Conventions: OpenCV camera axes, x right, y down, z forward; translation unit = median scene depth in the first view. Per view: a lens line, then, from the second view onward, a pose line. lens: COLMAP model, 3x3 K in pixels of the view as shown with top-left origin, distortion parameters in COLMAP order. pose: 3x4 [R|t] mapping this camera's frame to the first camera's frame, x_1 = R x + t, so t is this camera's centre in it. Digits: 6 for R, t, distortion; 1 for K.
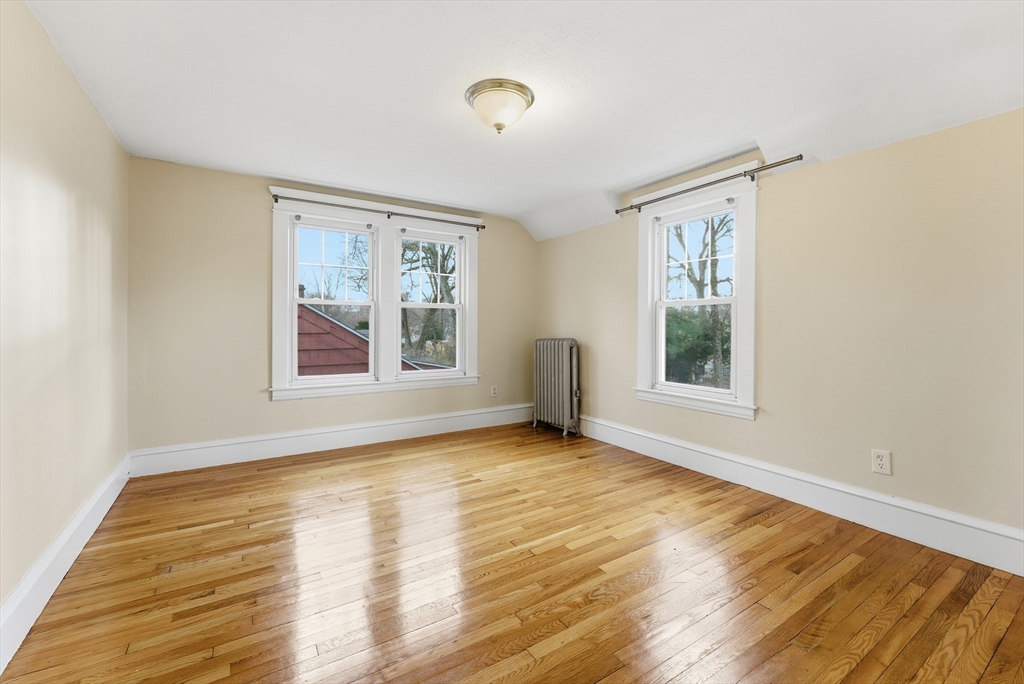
lens RADIAL K [[428.0, 0, 510.4], [0, 428.0, 335.7], [0, 0, 1]] dist [-0.001455, 0.000036]
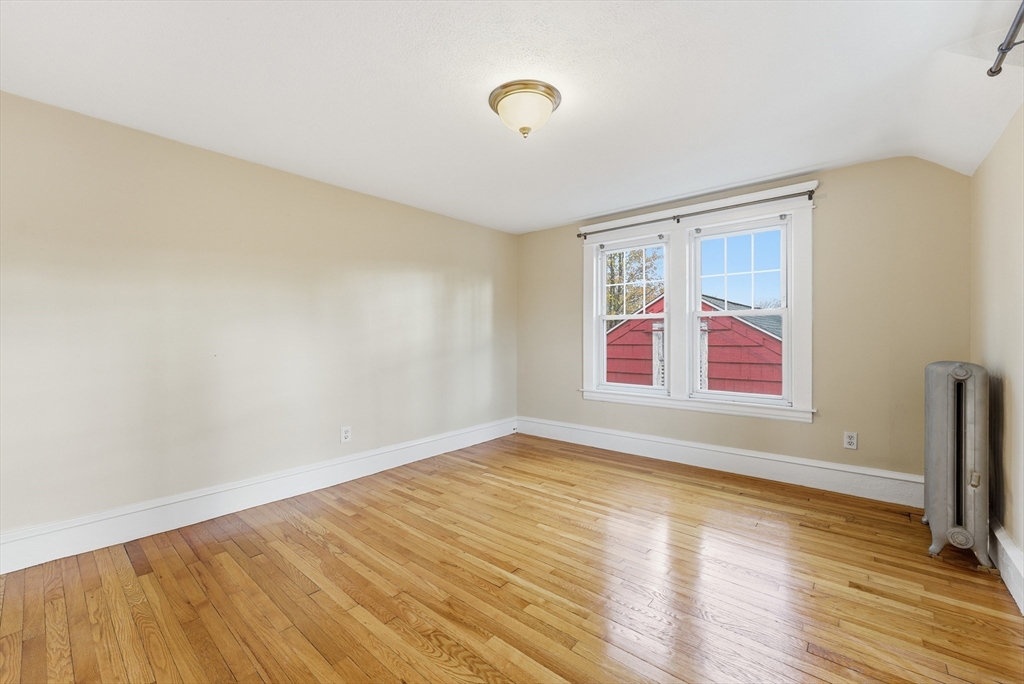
lens RADIAL K [[419.9, 0, 510.6], [0, 419.9, 336.9], [0, 0, 1]] dist [-0.001950, 0.000169]
pose [[0.285324, -0.007540, -0.958401, 0.637679], [-0.018891, 0.999731, -0.013490, -0.008216], [0.958245, 0.021955, 0.285105, 0.516636]]
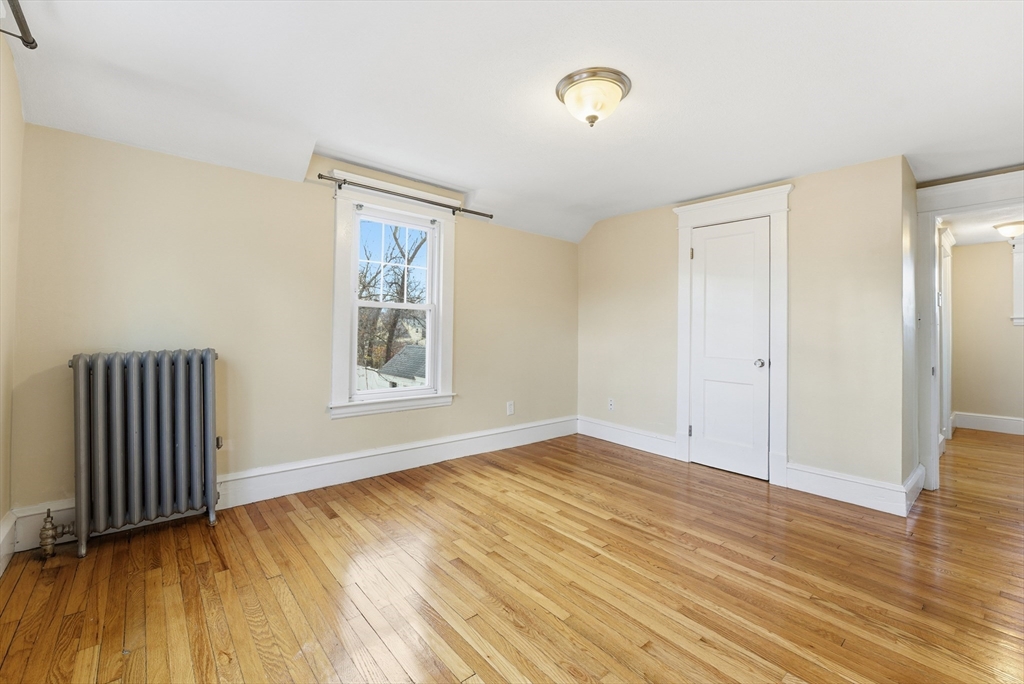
lens RADIAL K [[428.0, 0, 510.4], [0, 428.0, 335.7], [0, 0, 1]] dist [-0.001455, 0.000036]
pose [[-0.144851, -0.013420, 0.989362, -0.665825], [0.005194, 0.999884, 0.014323, -0.022716], [-0.989440, 0.007213, -0.144765, 0.958932]]
